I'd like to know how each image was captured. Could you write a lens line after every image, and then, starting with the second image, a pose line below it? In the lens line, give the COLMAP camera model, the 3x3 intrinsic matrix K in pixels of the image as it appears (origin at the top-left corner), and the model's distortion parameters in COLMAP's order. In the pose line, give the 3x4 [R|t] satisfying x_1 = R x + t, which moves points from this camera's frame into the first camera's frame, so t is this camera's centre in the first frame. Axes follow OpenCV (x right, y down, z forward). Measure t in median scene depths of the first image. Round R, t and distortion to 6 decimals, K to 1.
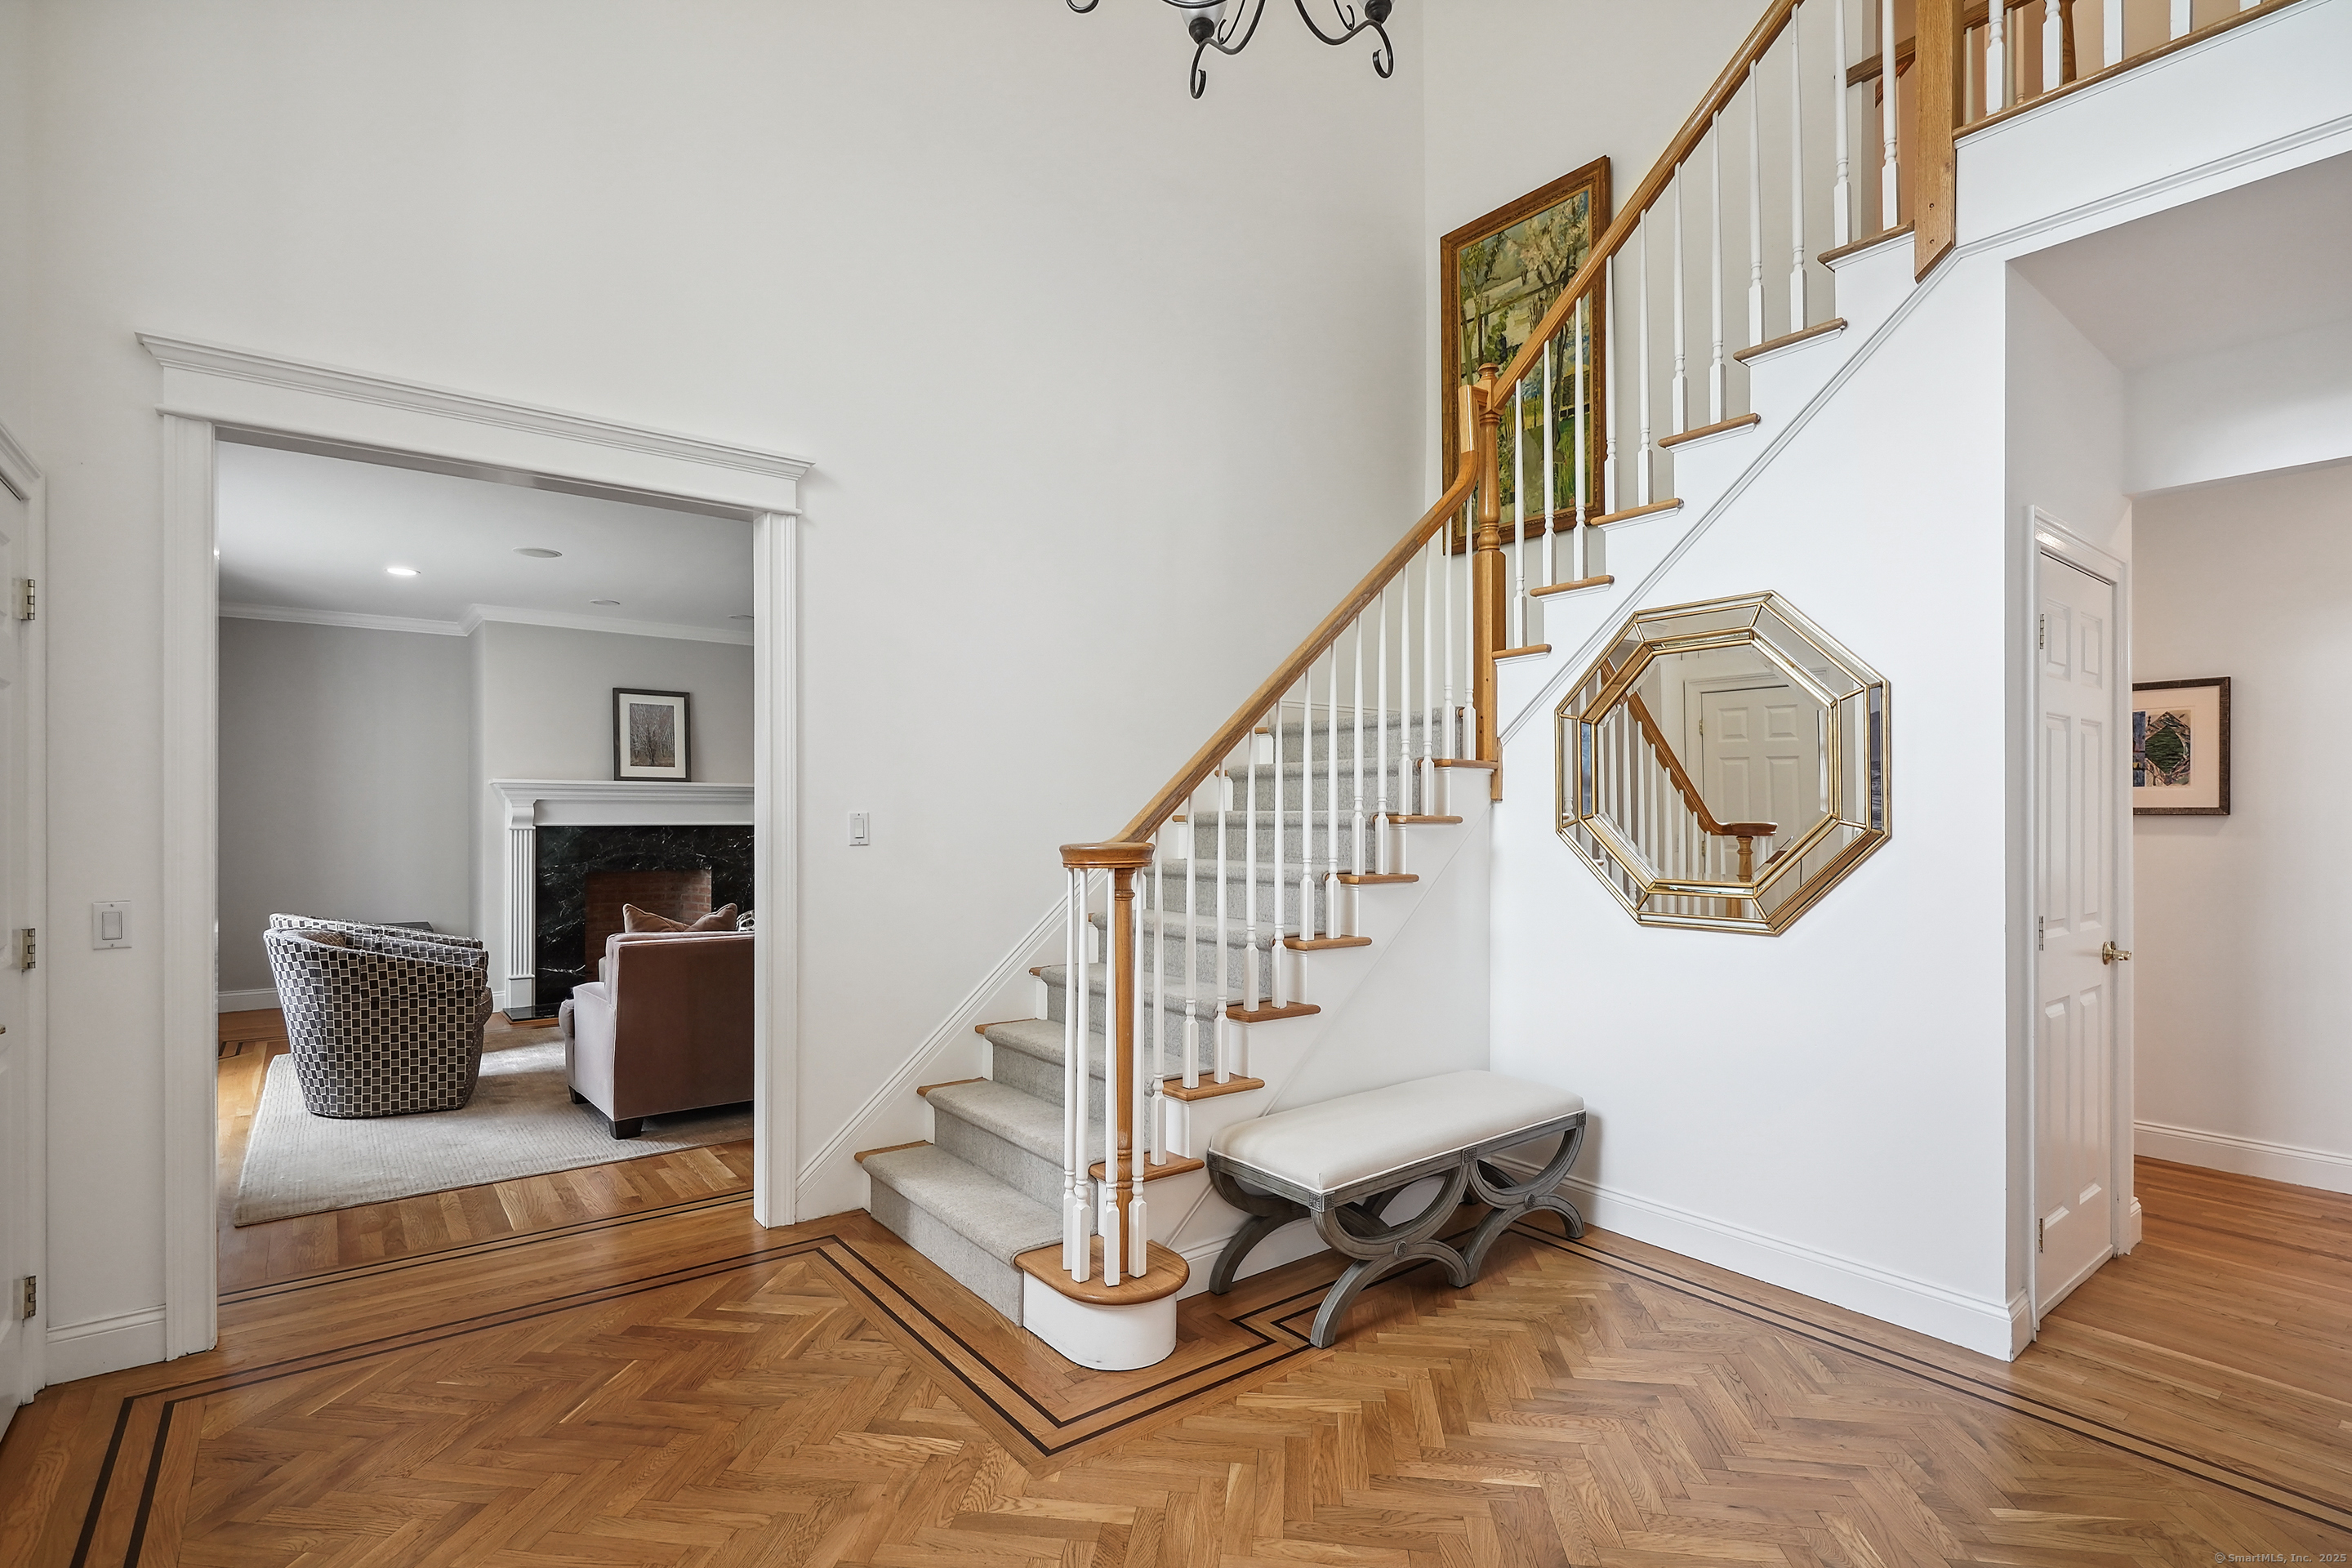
lens RADIAL K [[1089.5, 0, 1091.6], [0, 1089.5, 805.7], [0, 0, 1]] dist [-0.001536, 0.000606]
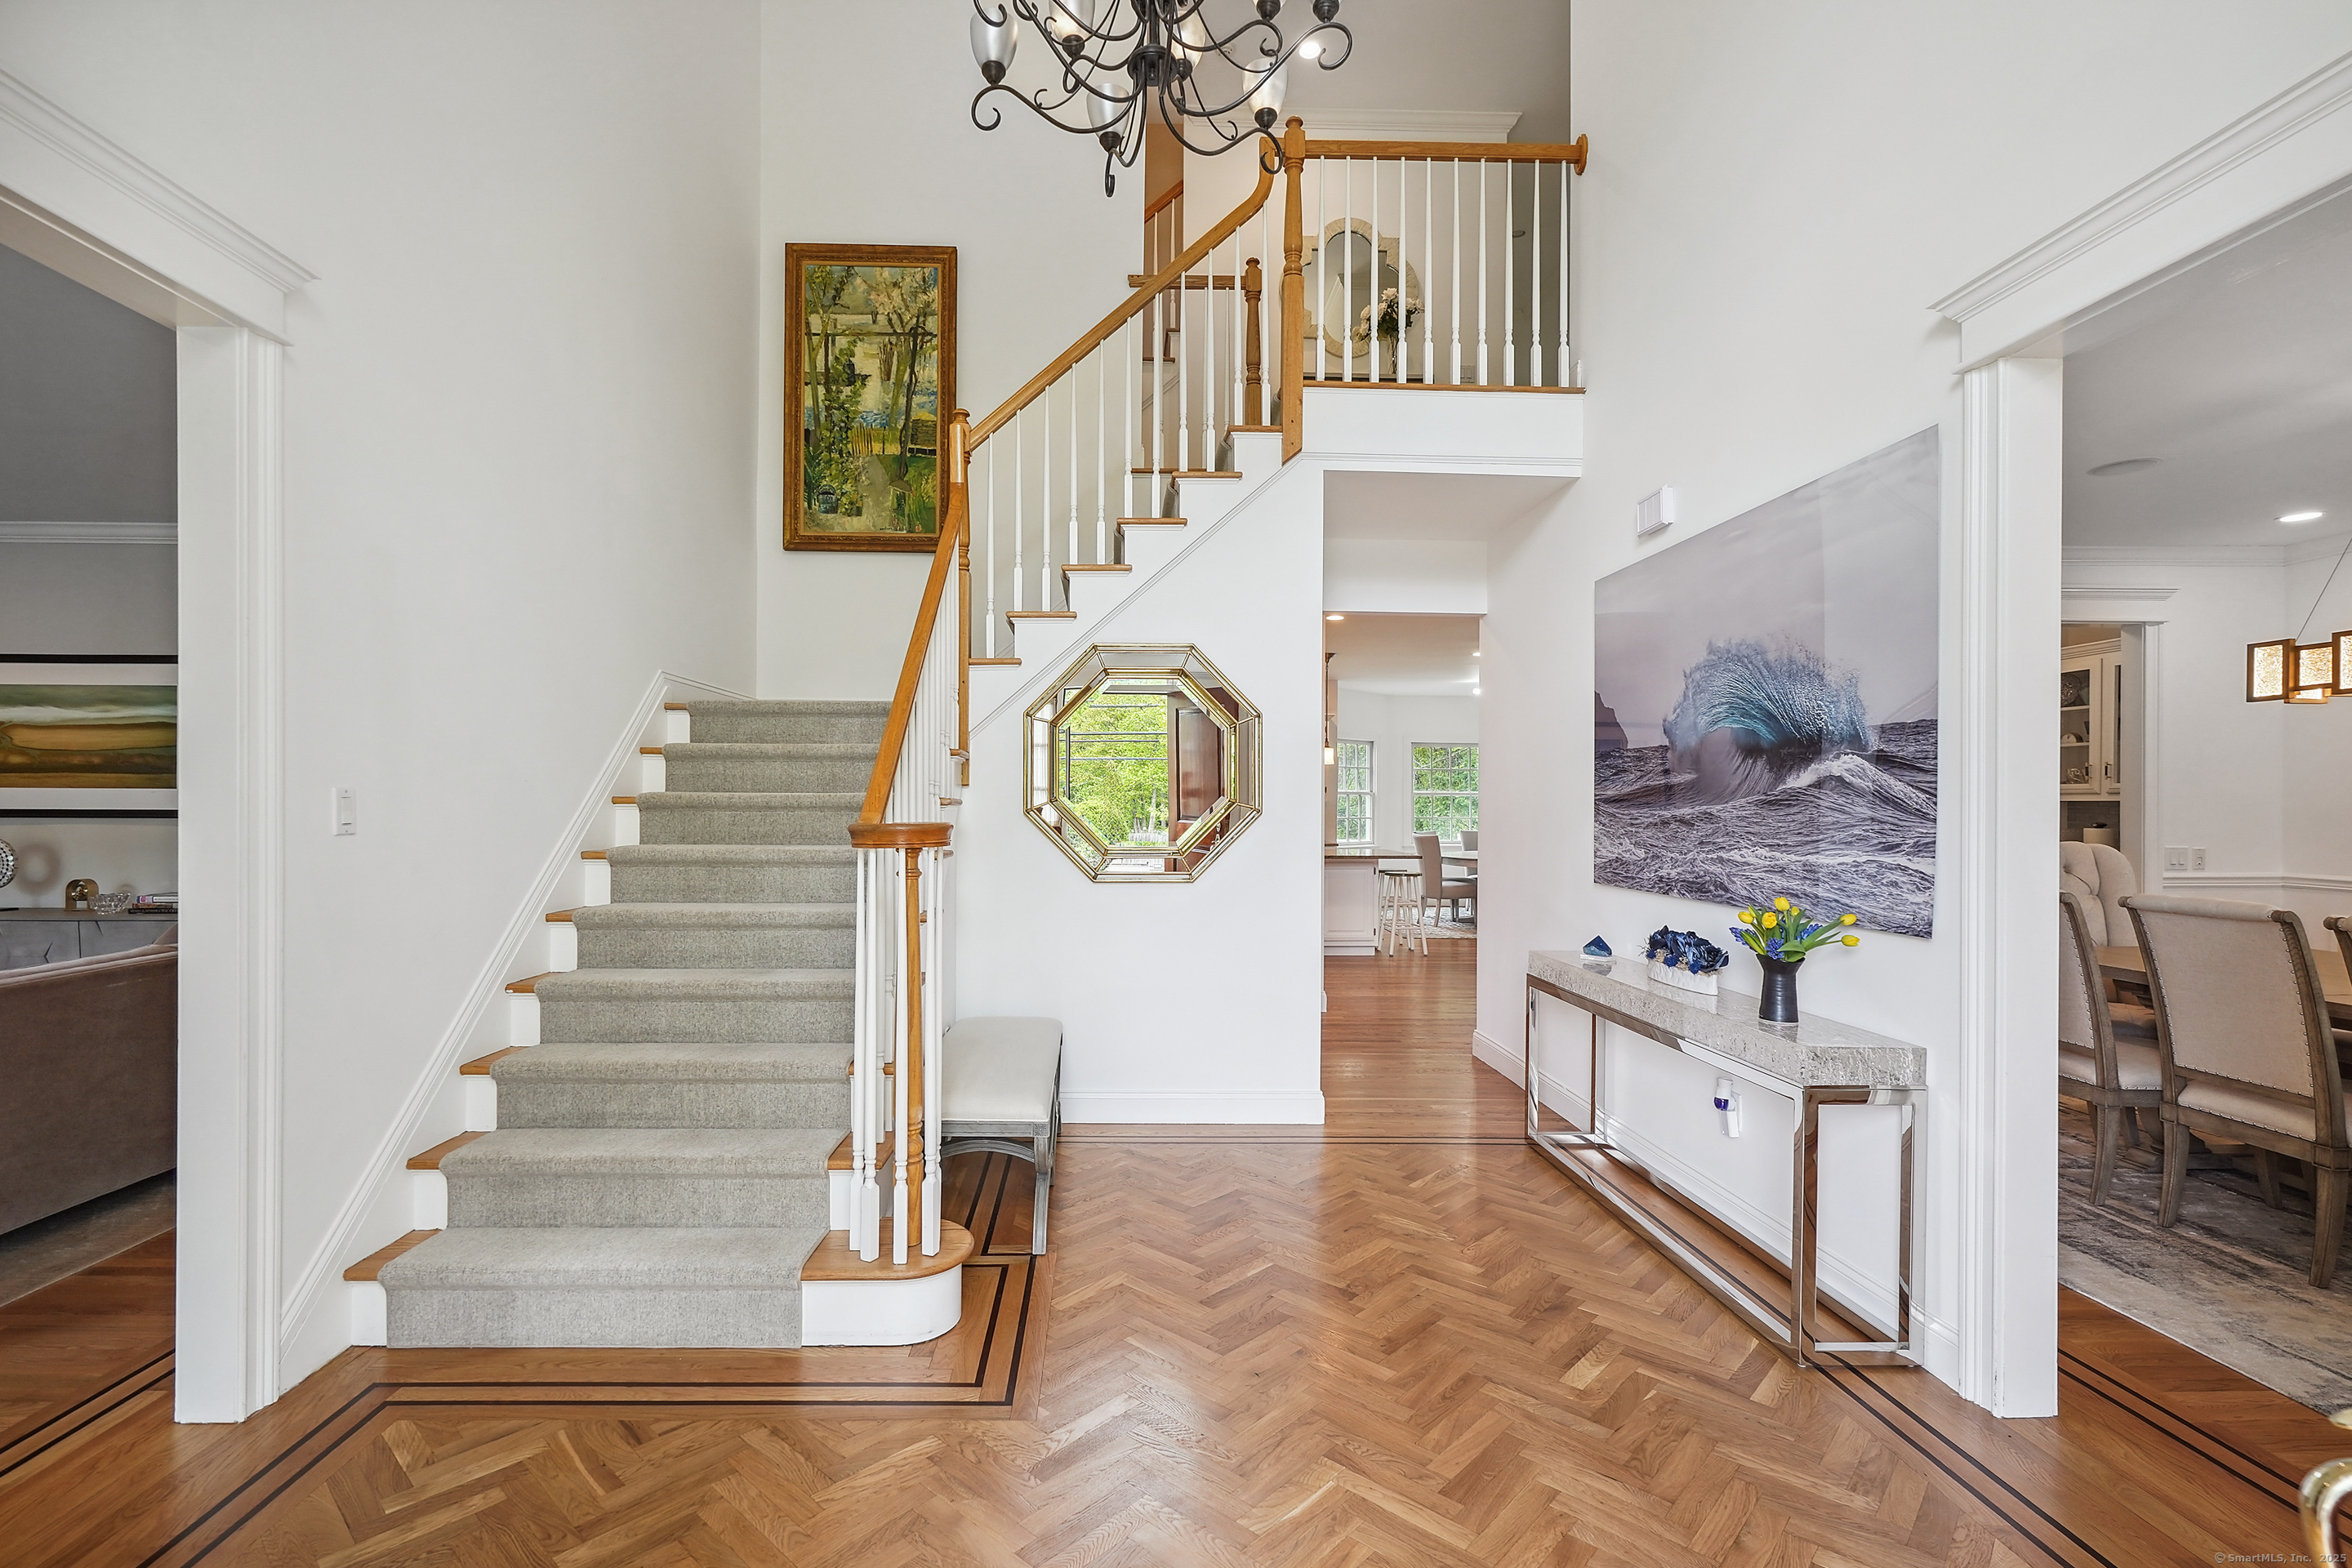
lens RADIAL K [[1089.5, 0, 1126.0], [0, 1089.5, 798.6], [0, 0, 1]] dist [-0.001536, 0.000606]
pose [[0.591200, 0.005917, 0.806503, -0.477067], [-0.011371, 0.999935, 0.000999, 0.006463], [-0.806445, -0.009762, 0.591229, 0.172601]]
